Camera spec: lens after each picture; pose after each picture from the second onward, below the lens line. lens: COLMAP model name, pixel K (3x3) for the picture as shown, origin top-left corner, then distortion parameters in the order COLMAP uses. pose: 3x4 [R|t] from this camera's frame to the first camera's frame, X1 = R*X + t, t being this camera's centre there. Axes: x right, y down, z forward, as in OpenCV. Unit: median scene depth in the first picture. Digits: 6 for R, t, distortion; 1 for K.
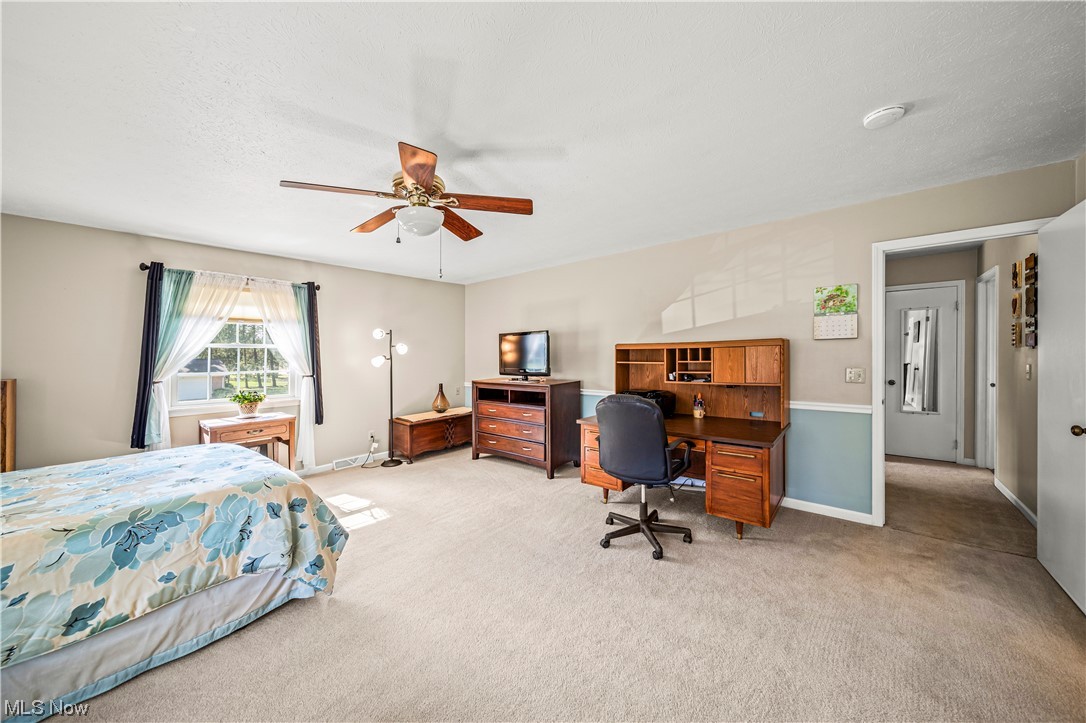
lens RADIAL K [[383.5, 0, 542.7], [0, 383.5, 364.9], [0, 0, 1]] dist [-0.003251, -0.000419]
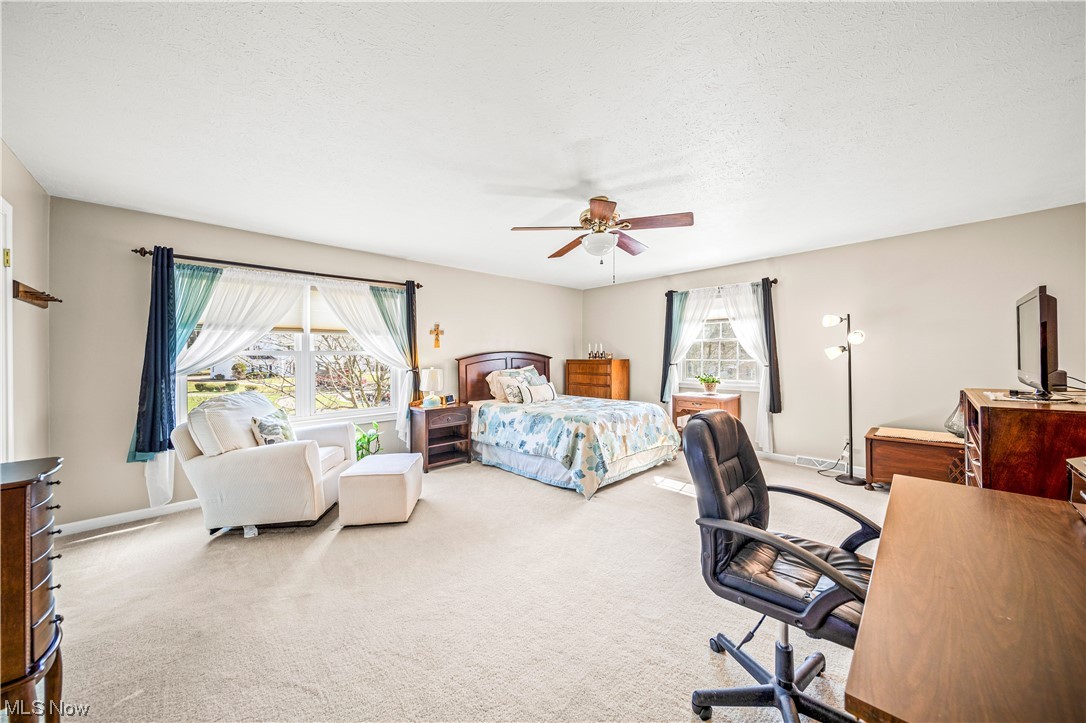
lens RADIAL K [[383.5, 0, 543.5], [0, 383.5, 354.4], [0, 0, 1]] dist [-0.003251, -0.000419]
pose [[-0.099010, 0.013576, -0.994994, 0.624572], [-0.017331, 0.999732, 0.015366, -0.010668], [0.994935, 0.018766, -0.098749, 0.591048]]
